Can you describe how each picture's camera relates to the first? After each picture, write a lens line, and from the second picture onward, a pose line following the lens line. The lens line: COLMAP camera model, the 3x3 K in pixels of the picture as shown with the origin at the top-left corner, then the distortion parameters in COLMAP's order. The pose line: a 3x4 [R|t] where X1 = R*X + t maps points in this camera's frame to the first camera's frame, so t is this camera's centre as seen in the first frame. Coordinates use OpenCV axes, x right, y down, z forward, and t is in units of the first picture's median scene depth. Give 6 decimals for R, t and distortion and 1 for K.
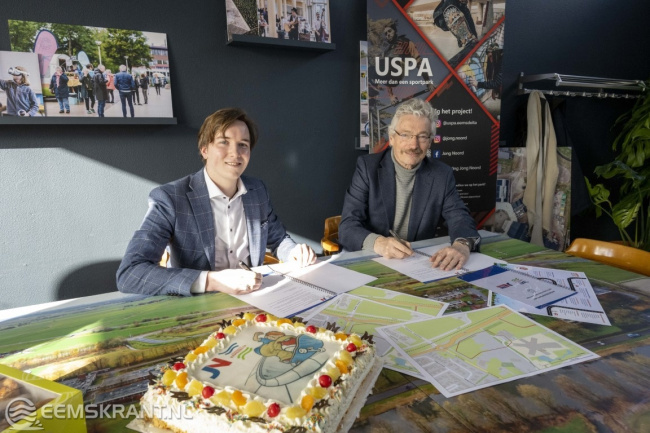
lens RADIAL K [[434.0, 0, 321.8], [0, 434.0, 216.2], [0, 0, 1]] dist [-0.009865, -0.003501]
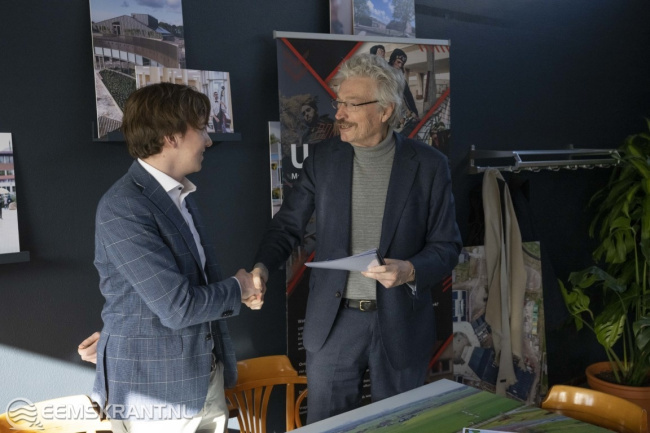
lens RADIAL K [[756.2, 0, 326.5], [0, 756.2, 216.1], [0, 0, 1]] dist [-0.004241, 0.000000]
pose [[0.970061, -0.021341, 0.241920, -0.123005], [0.047013, 0.993790, -0.100848, -0.104807], [-0.238266, 0.109202, 0.965041, -0.229292]]
